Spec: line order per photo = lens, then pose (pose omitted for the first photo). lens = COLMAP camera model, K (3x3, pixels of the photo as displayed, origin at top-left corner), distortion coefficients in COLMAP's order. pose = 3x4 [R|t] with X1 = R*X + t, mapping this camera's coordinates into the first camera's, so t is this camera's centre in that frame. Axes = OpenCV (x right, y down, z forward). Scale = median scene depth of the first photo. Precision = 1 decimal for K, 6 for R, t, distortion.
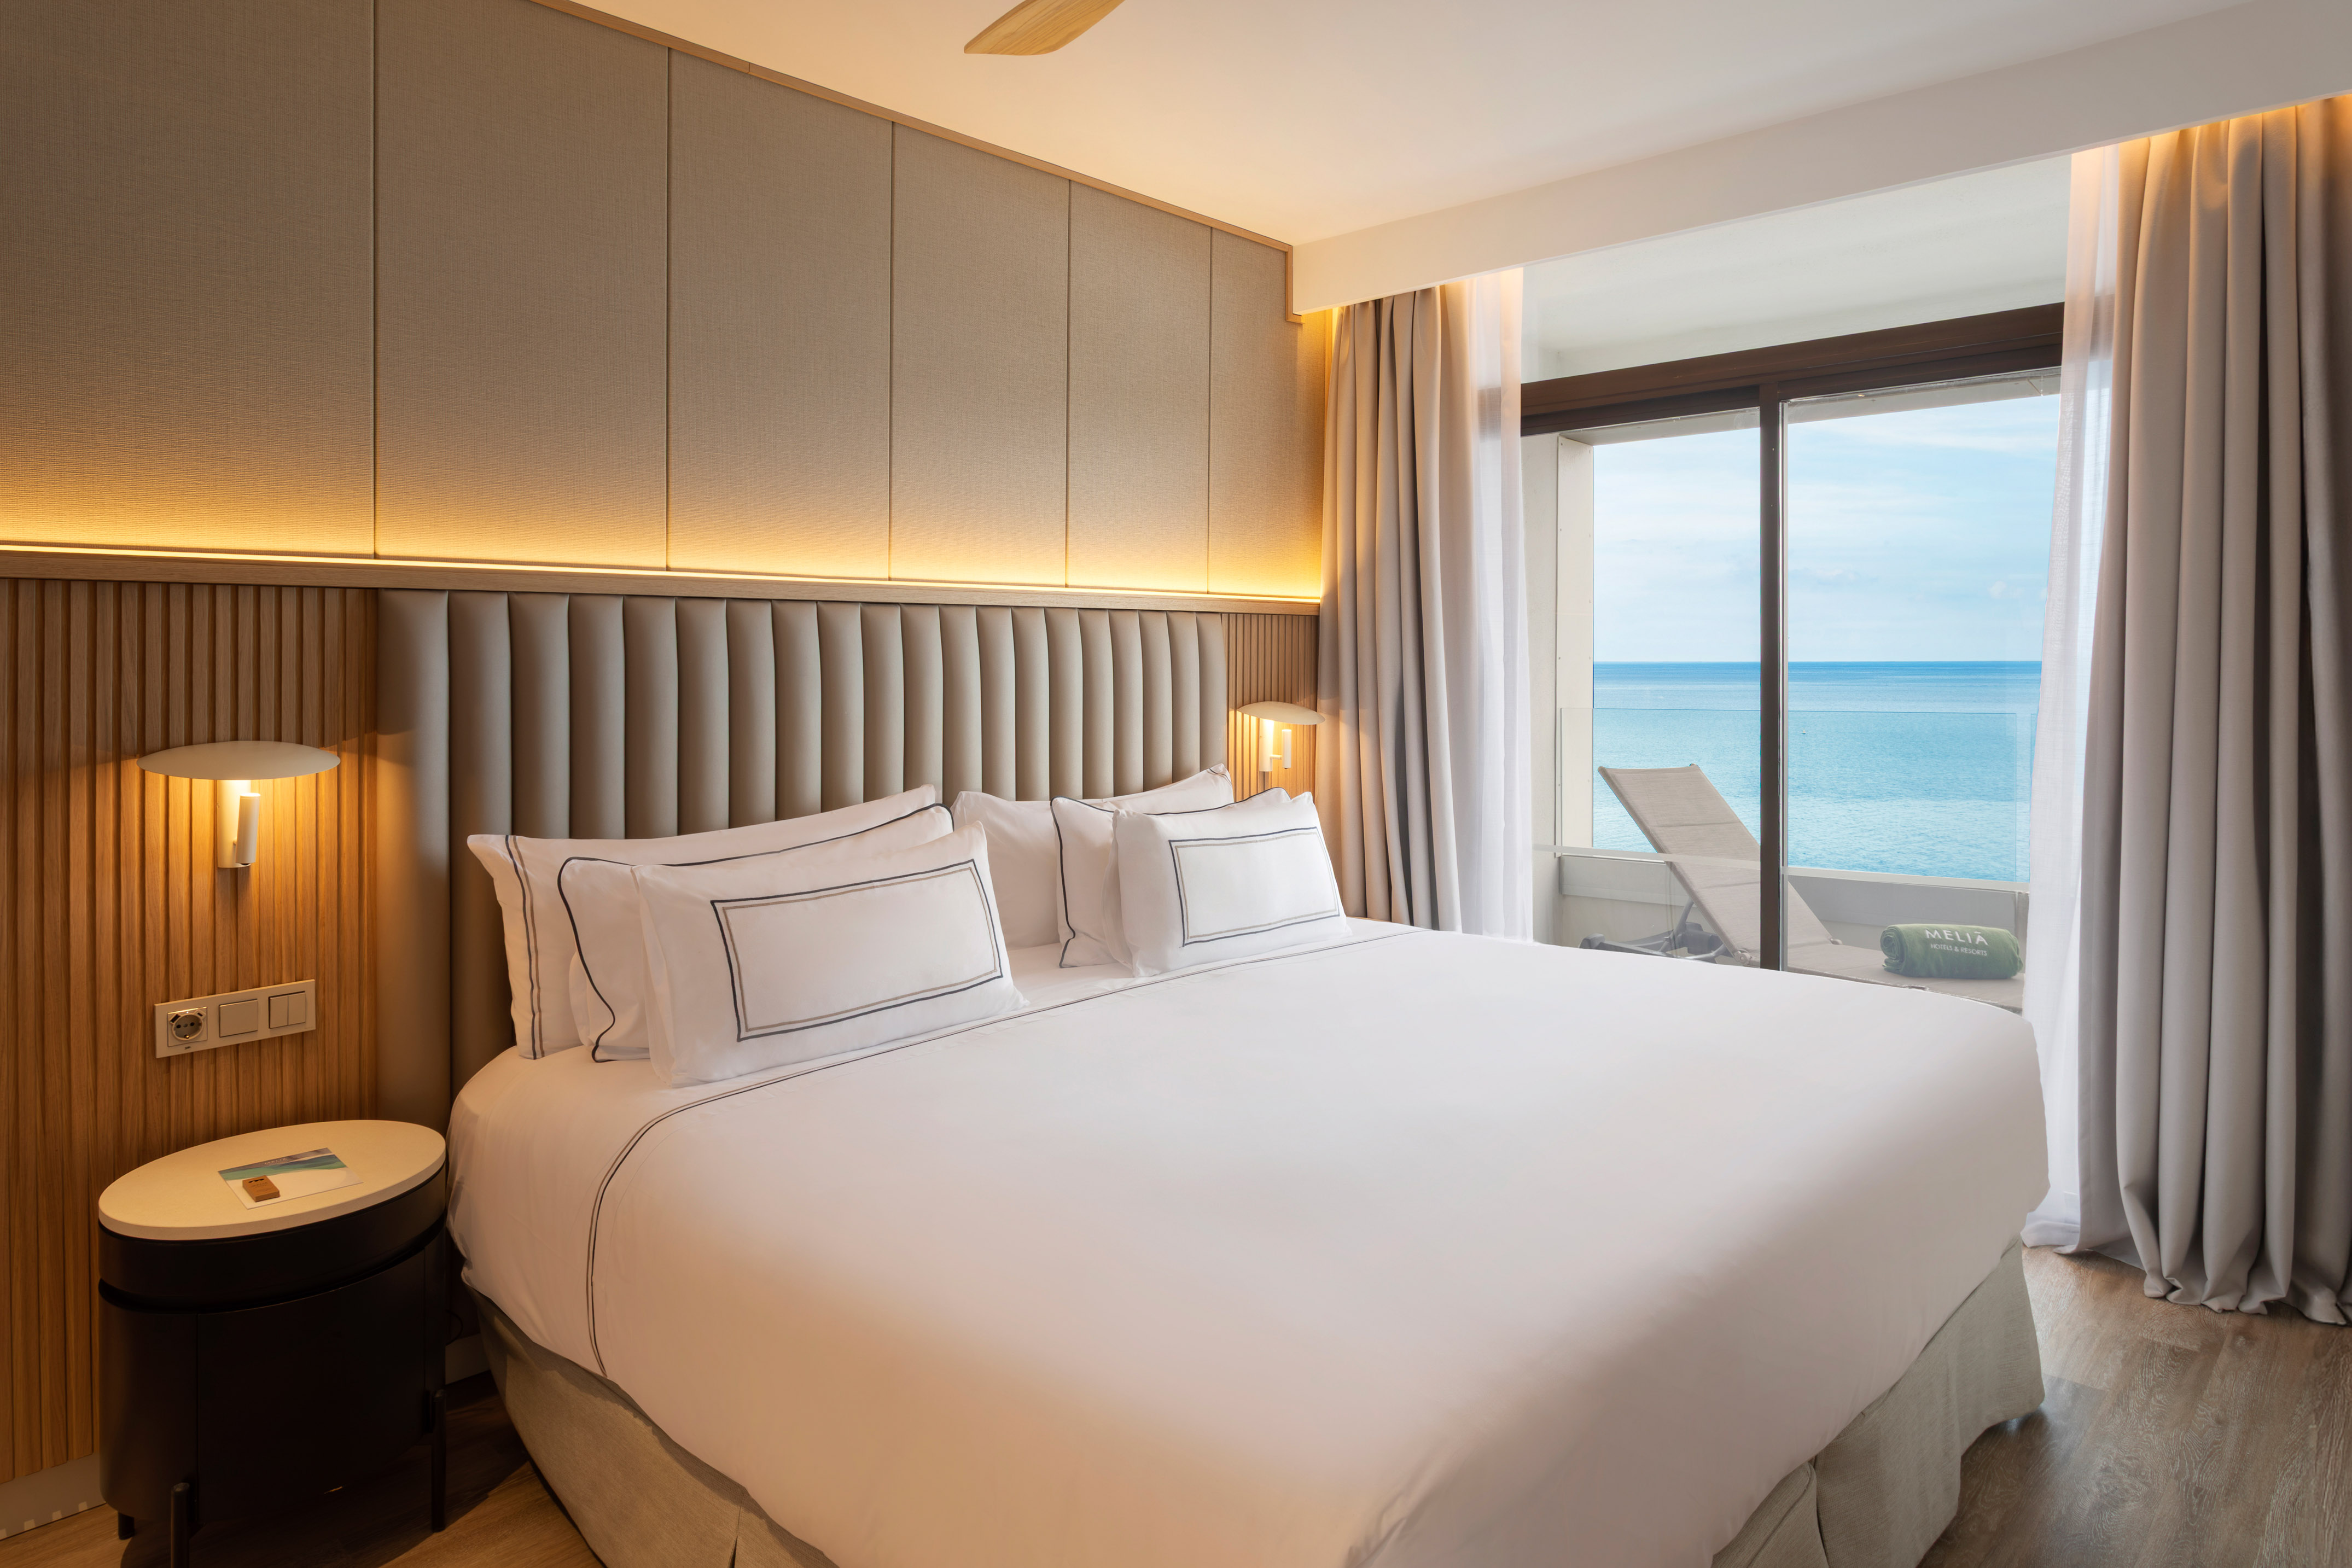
lens RADIAL K [[1471.2, 0, 1187.3], [0, 1471.2, 674.5], [0, 0, 1]] dist [0.004015, 0.000479]
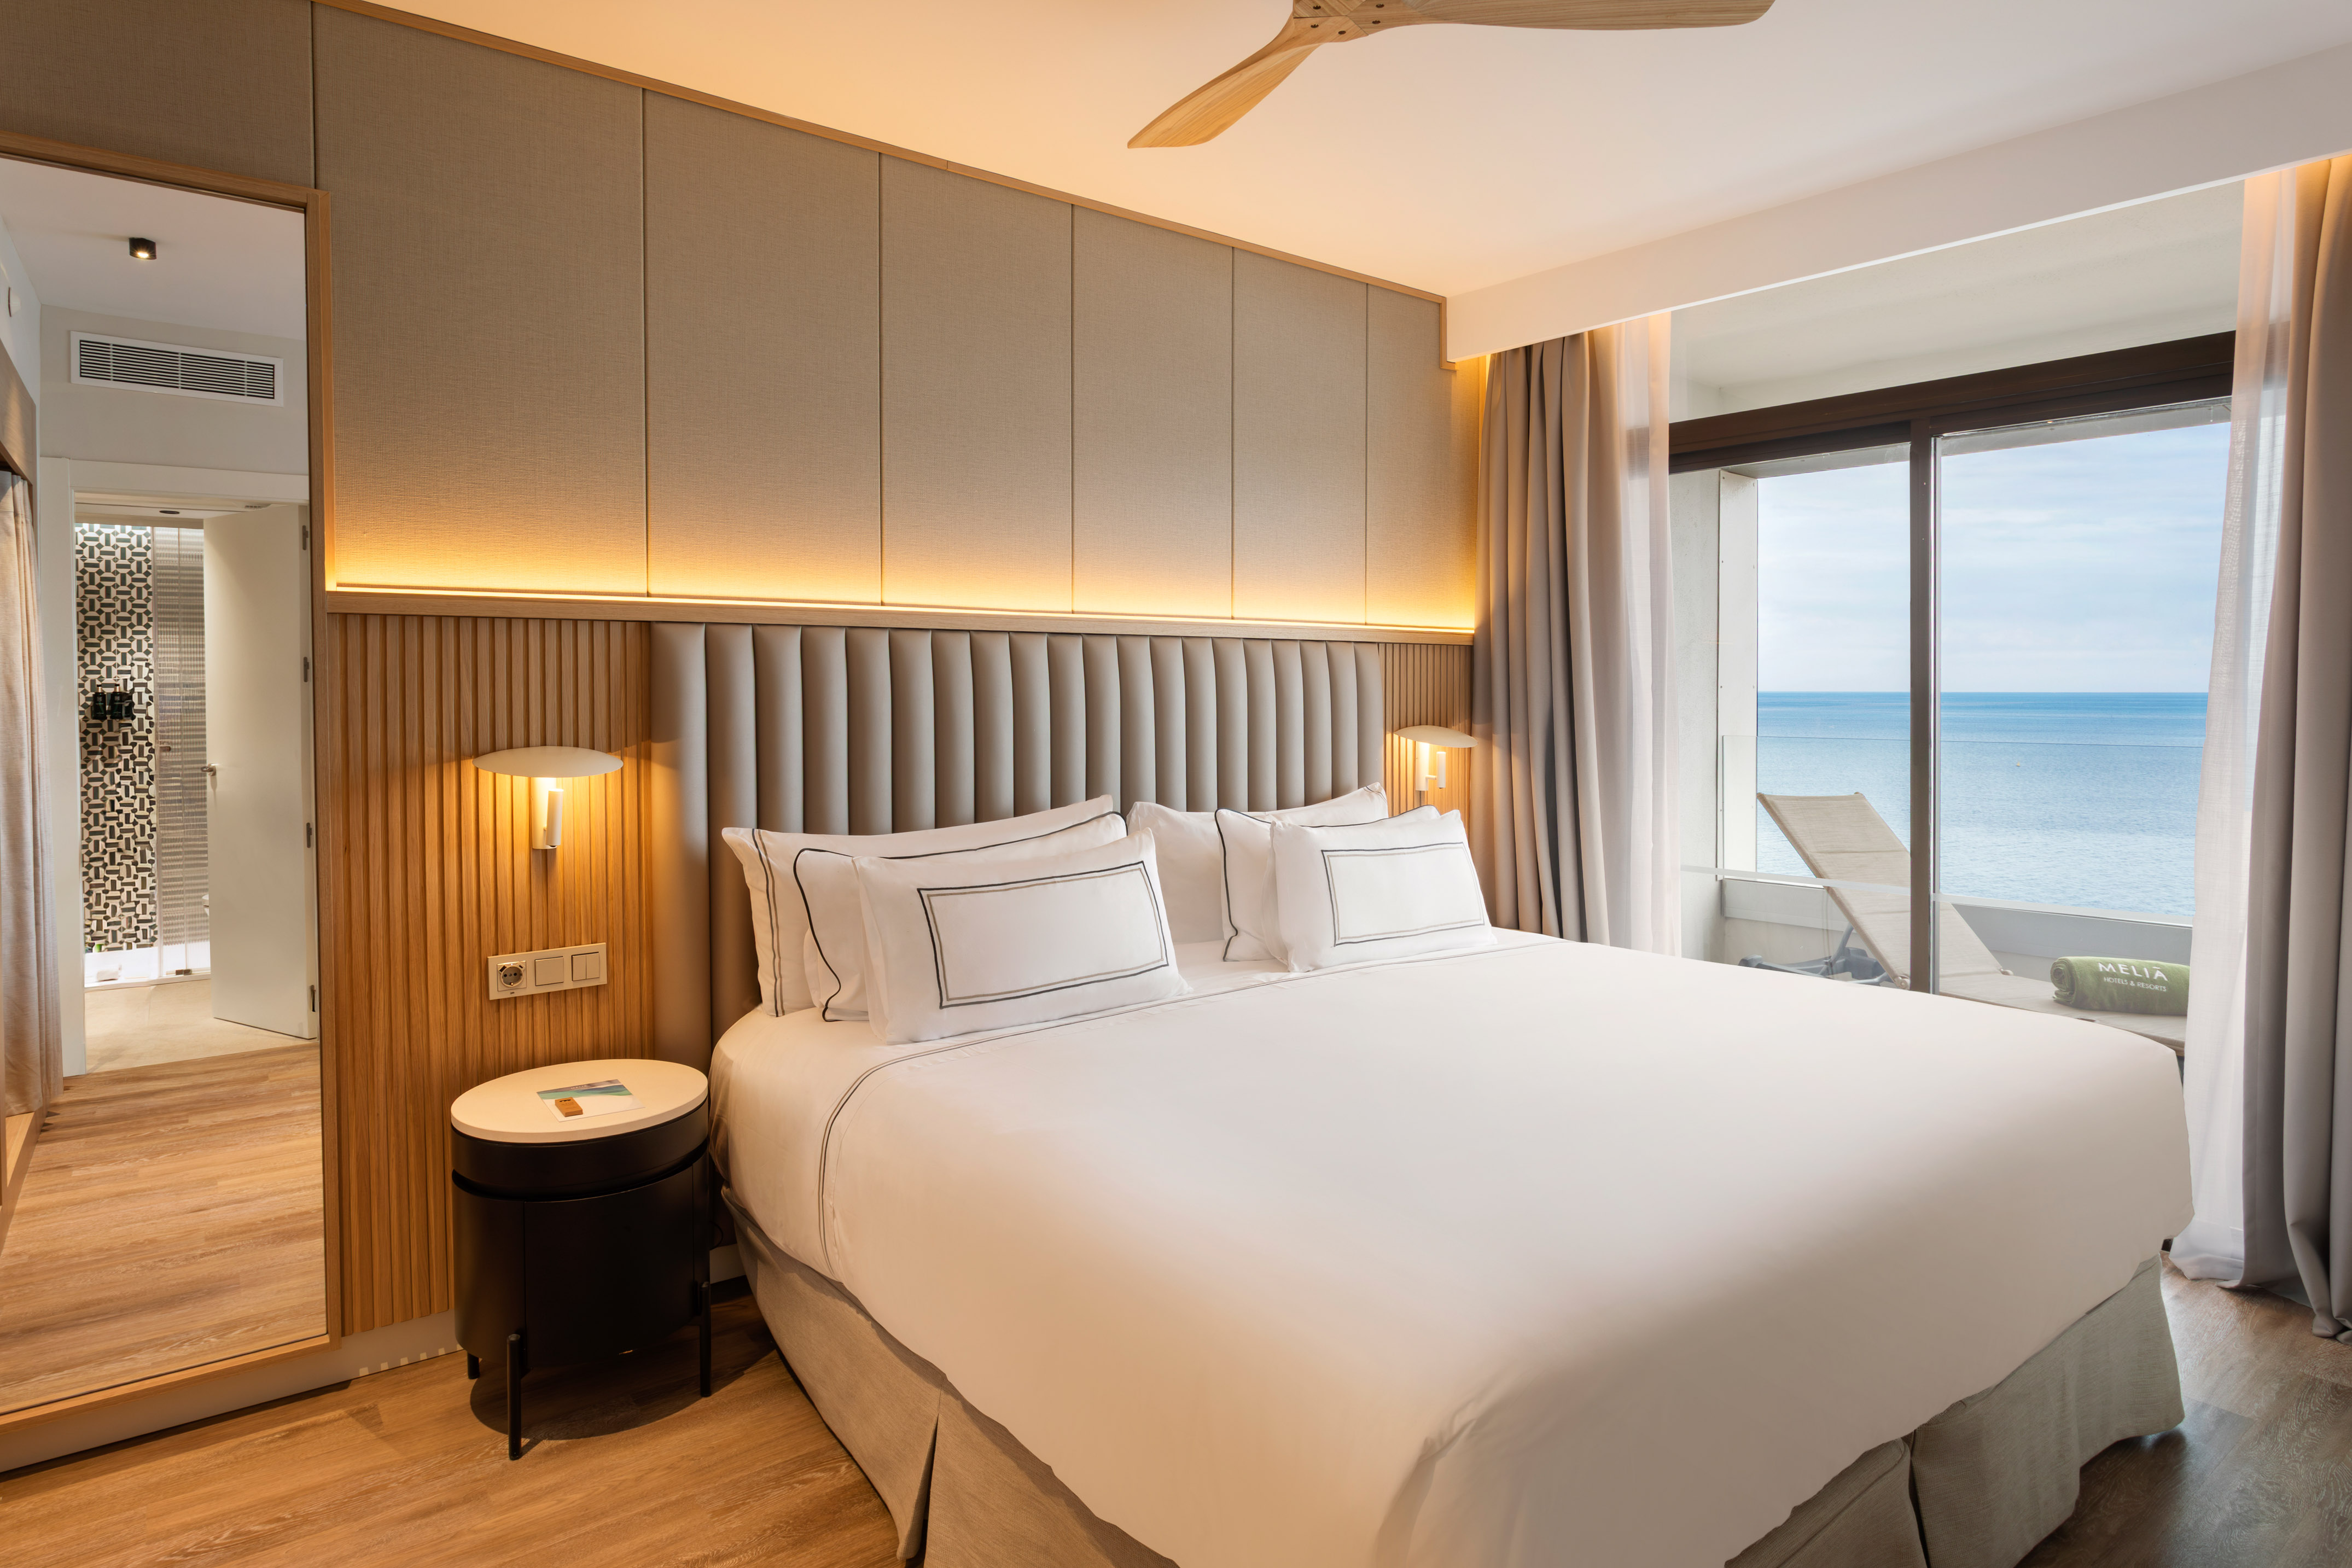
lens RADIAL K [[1471.2, 0, 1178.0], [0, 1471.2, 781.1], [0, 0, 1]] dist [0.004015, 0.000479]
pose [[0.987451, 0.017979, -0.156898, 0.056036], [-0.009259, 0.998381, 0.056130, 0.000435], [0.157653, -0.053973, 0.986018, -0.104597]]
